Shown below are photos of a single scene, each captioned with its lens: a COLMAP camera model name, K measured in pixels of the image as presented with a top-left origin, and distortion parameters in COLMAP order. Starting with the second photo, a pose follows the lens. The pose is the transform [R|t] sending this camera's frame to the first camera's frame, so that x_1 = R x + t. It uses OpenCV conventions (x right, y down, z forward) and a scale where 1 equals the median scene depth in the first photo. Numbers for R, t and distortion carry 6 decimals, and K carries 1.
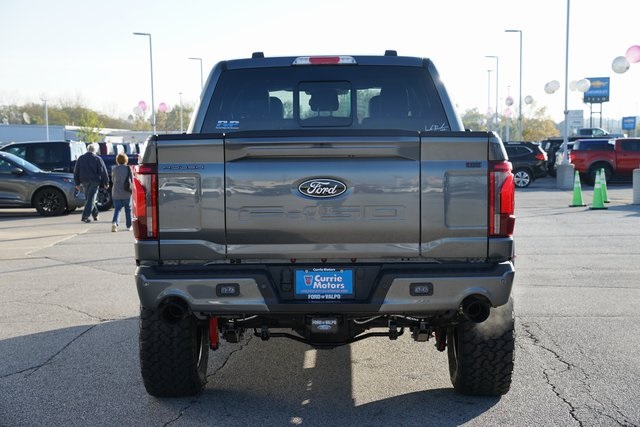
lens RADIAL K [[1163.7, 0, 320.0], [0, 1163.7, 213.5], [0, 0, 1]] dist [0.320897, -0.022591]
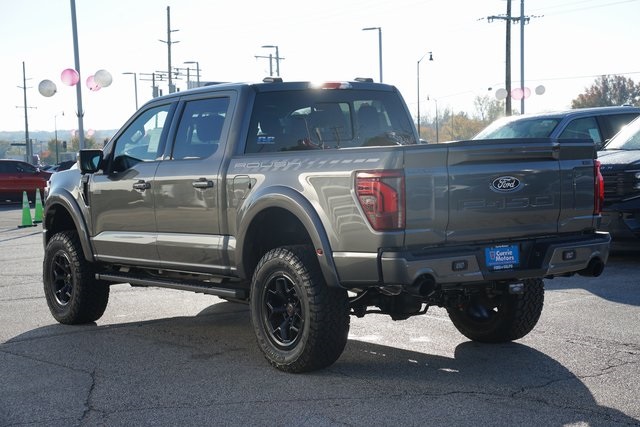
lens RADIAL K [[1209.9, 0, 320.0], [0, 1209.9, 213.5], [0, 0, 1]] dist [0.517652, 0.024382]
pose [[0.796843, -0.045107, 0.602501, -0.982811], [0.059007, 0.998252, -0.003305, 0.003951], [-0.601299, 0.038185, 0.798111, 0.025828]]
